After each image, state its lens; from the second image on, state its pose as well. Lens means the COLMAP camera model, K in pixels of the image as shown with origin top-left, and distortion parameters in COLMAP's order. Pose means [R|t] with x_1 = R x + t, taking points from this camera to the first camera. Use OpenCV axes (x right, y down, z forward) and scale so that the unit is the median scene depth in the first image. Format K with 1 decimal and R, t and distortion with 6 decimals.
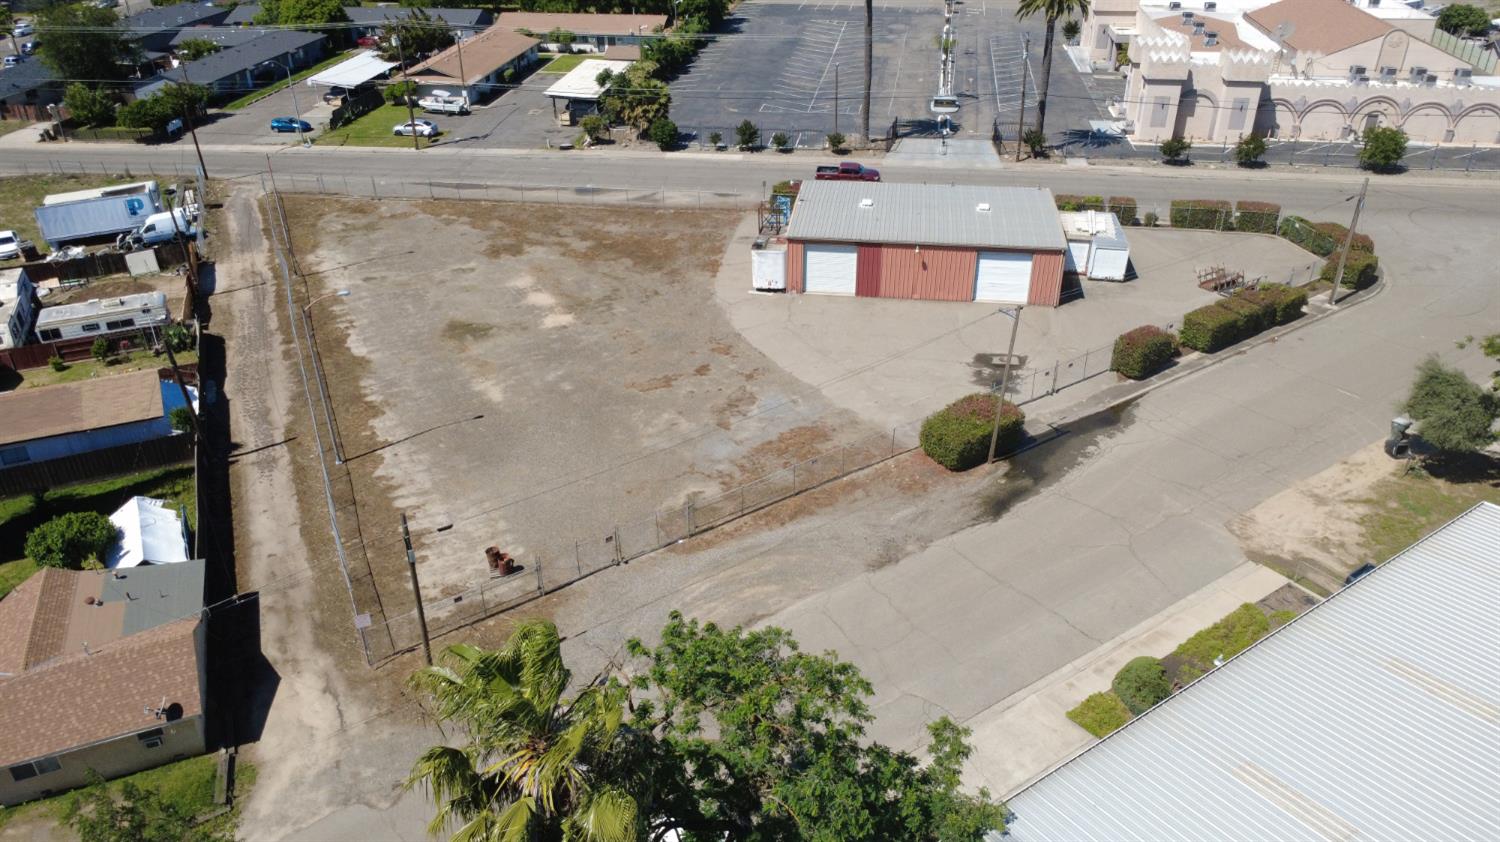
lens RADIAL K [[1087.6, 0, 750.0], [0, 1087.6, 421.0], [0, 0, 1]] dist [0.016348, 0.003604]
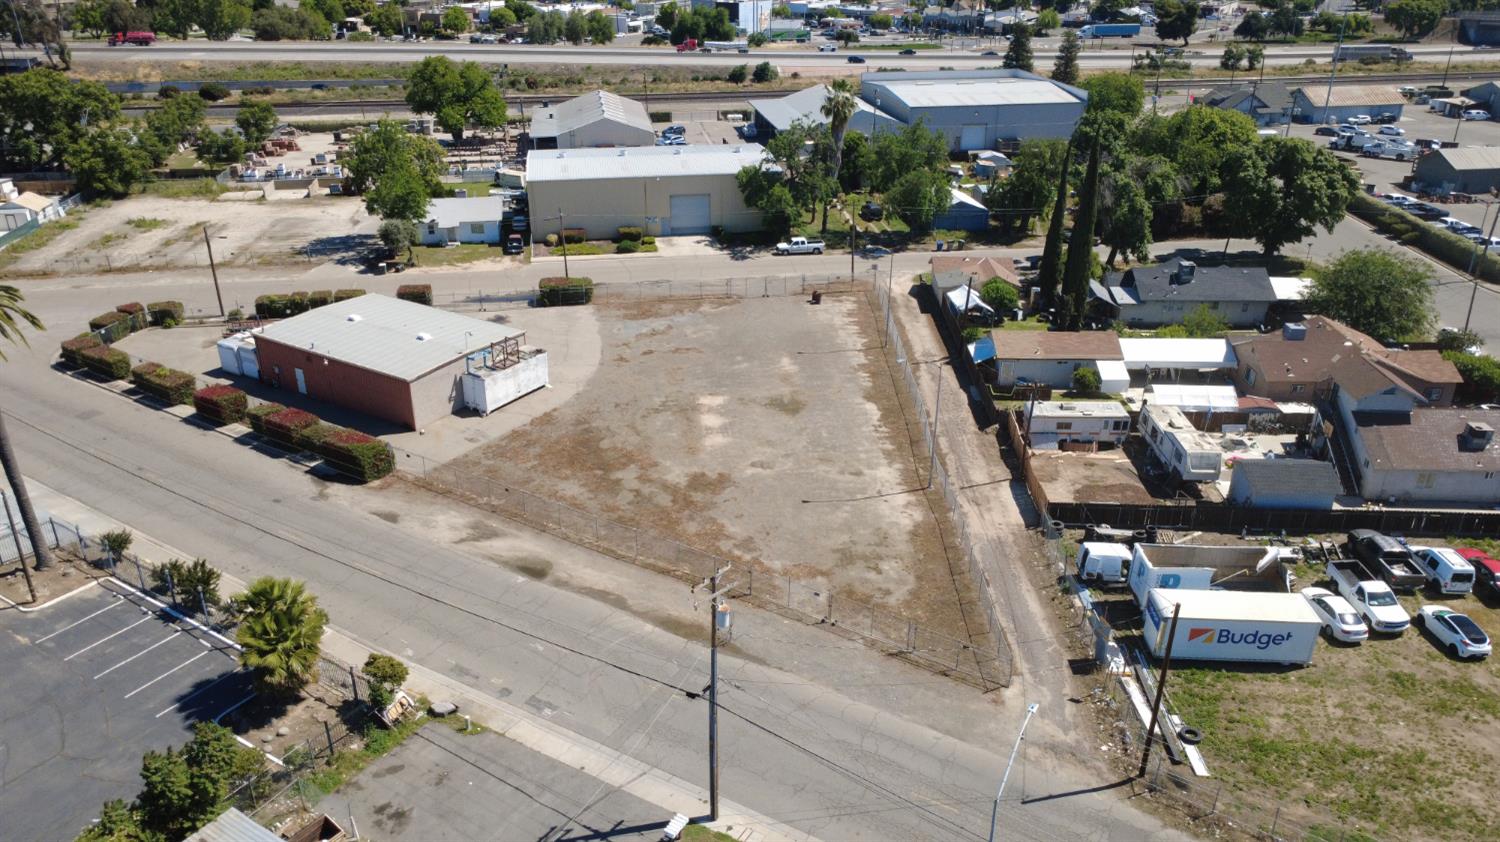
lens RADIAL K [[1100.6, 0, 750.0], [0, 1100.6, 421.0], [0, 0, 1]] dist [-0.000058, 0.003214]
pose [[-0.909957, -0.165735, 0.380145, -0.656448], [0.213827, 0.597910, 0.772516, -0.972850], [-0.355325, 0.784242, -0.508634, 1.565085]]
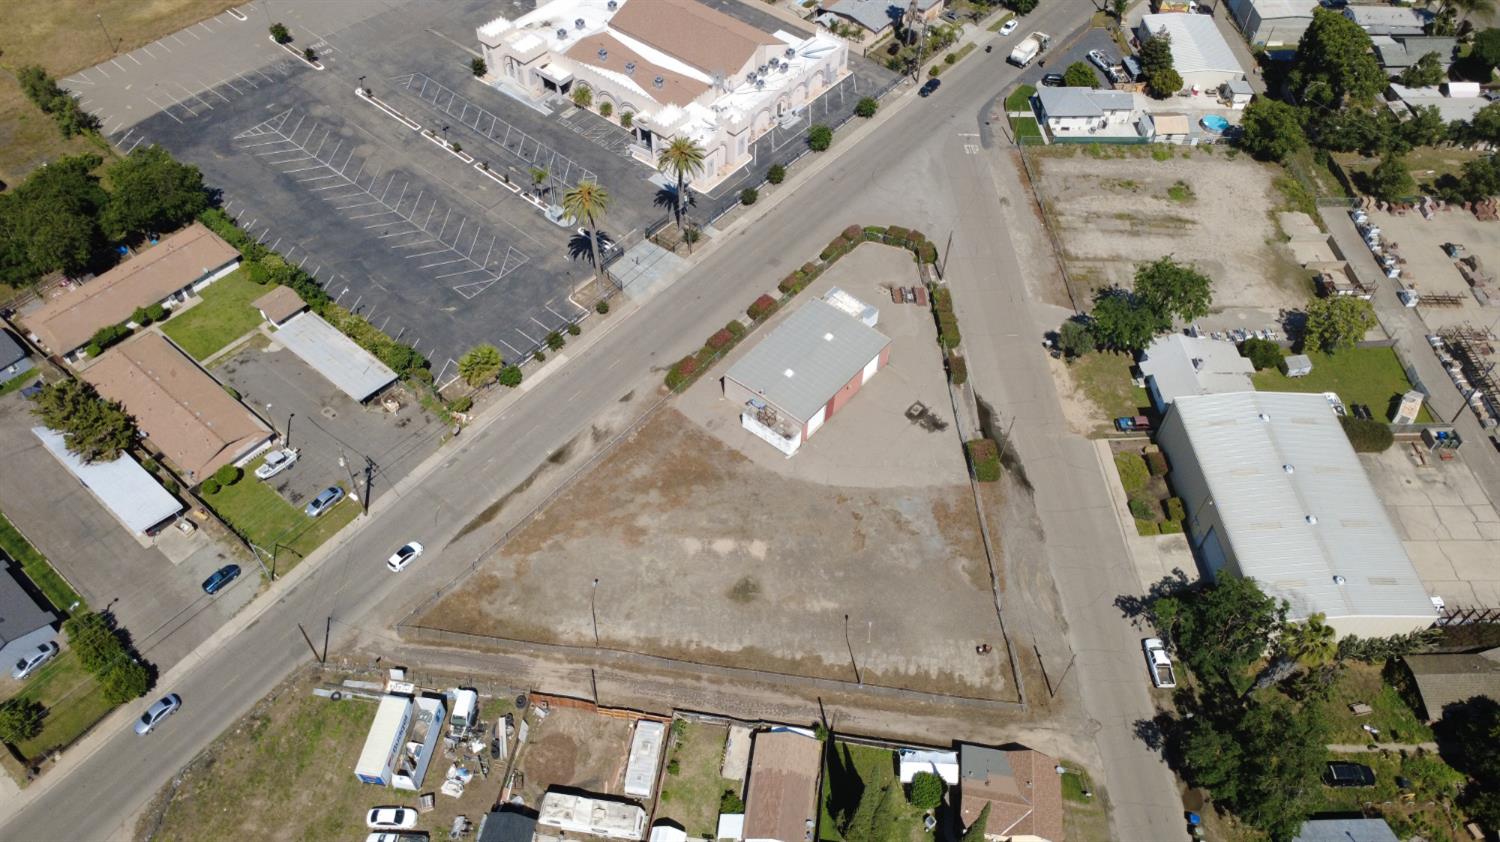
lens RADIAL K [[1100.6, 0, 750.0], [0, 1100.6, 421.0], [0, 0, 1]] dist [-0.000058, 0.003214]
pose [[0.521245, -0.635959, 0.569087, -0.993370], [0.404010, 0.771269, 0.491853, -1.052434], [-0.751718, -0.026459, 0.658954, -0.105680]]
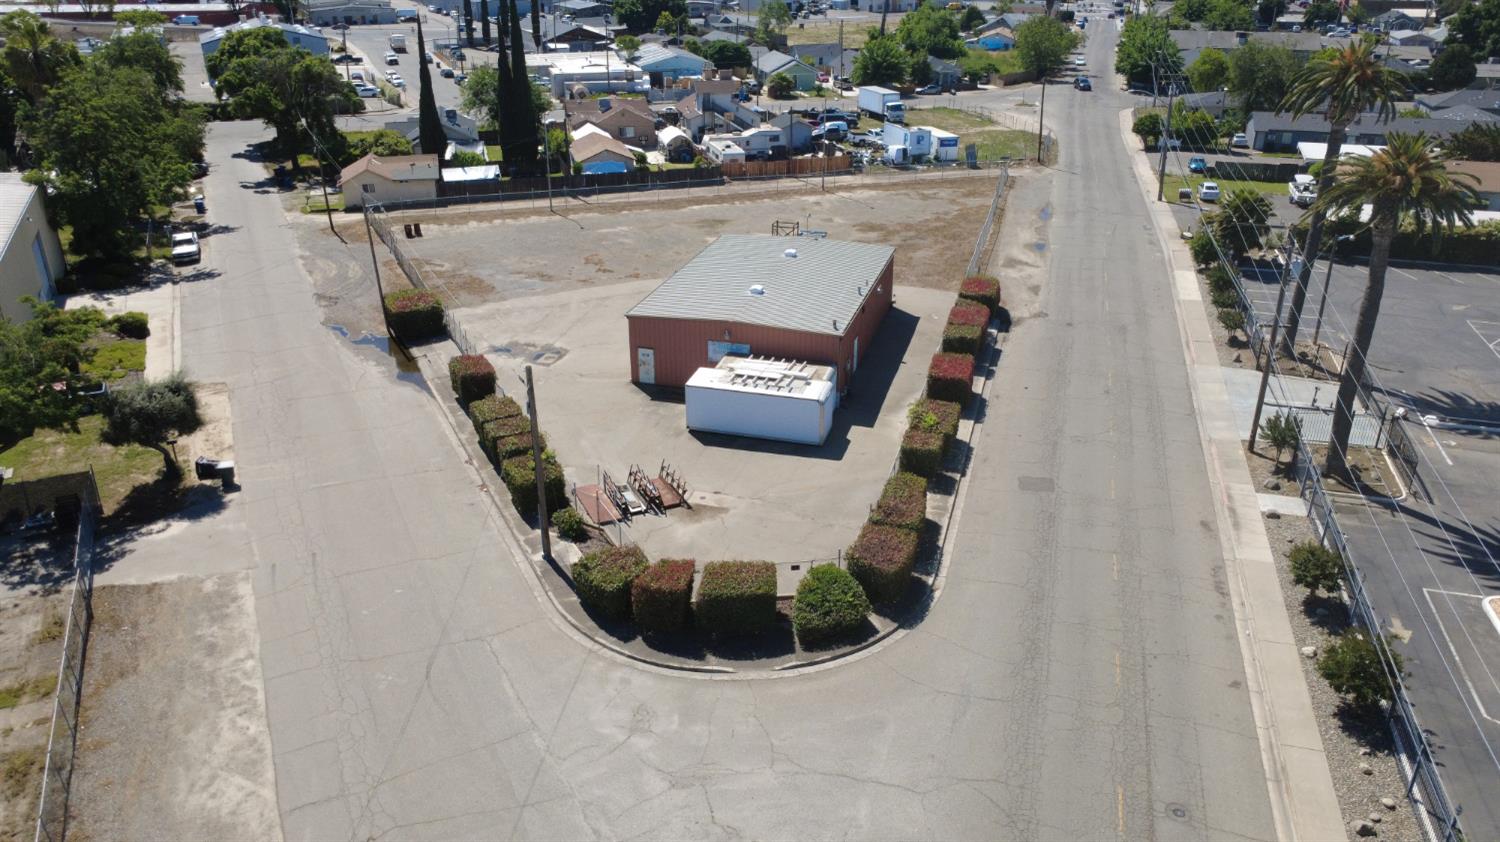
lens RADIAL K [[1100.6, 0, 750.0], [0, 1100.6, 421.0], [0, 0, 1]] dist [-0.000058, 0.003214]
pose [[-0.143215, 0.416515, -0.897777, 1.036645], [-0.493022, 0.756534, 0.429634, -0.491310], [0.858148, 0.504154, 0.097005, 0.979893]]
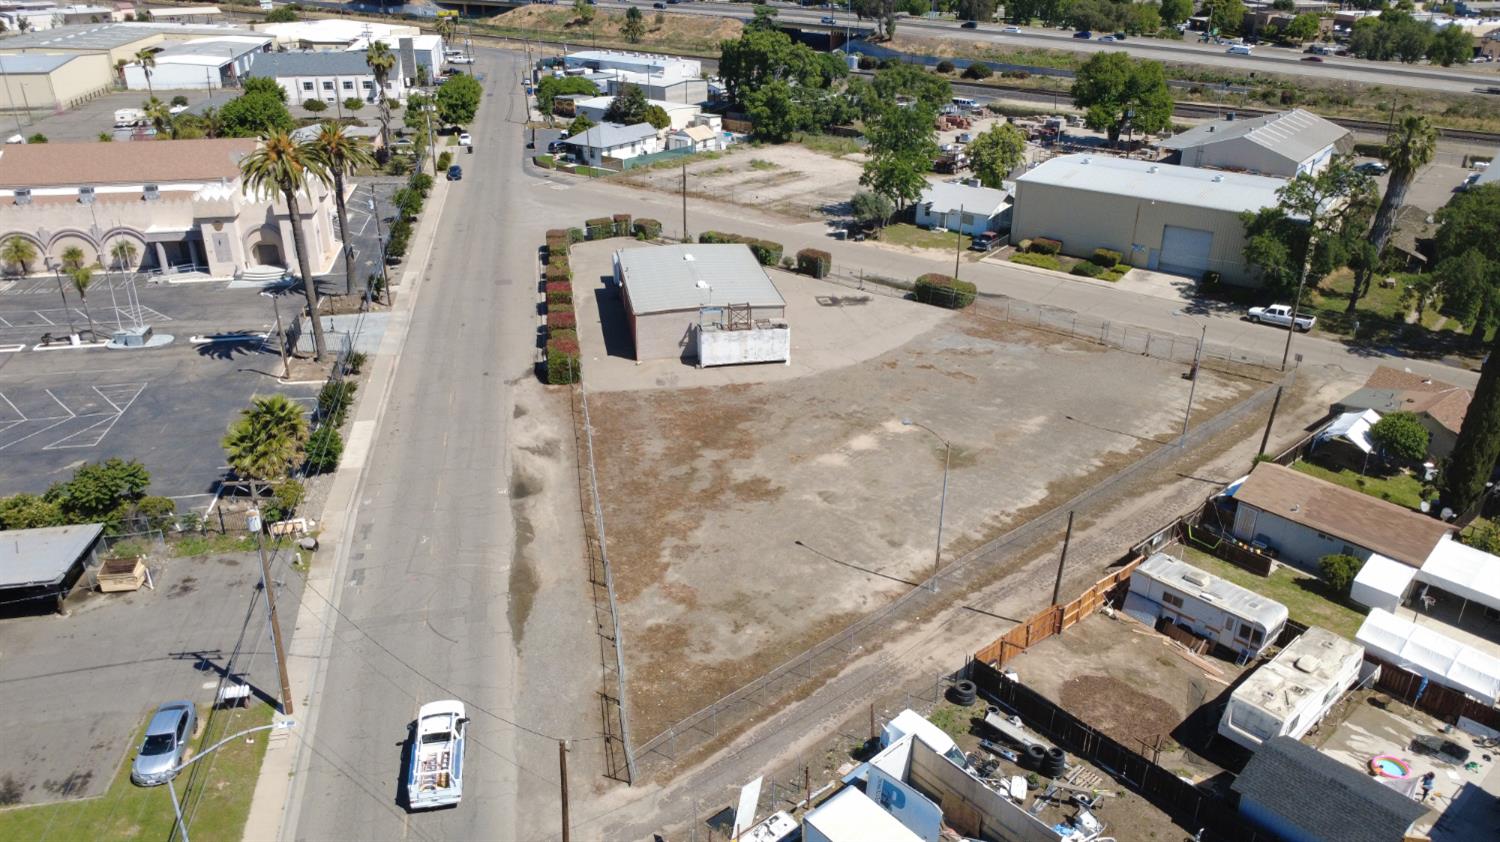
lens RADIAL K [[1100.6, 0, 750.0], [0, 1100.6, 421.0], [0, 0, 1]] dist [-0.000058, 0.003214]
pose [[-0.315817, -0.390673, 0.864659, -1.036744], [0.471837, 0.725964, 0.500346, -0.688495], [-0.823182, 0.565996, -0.044937, 1.127383]]
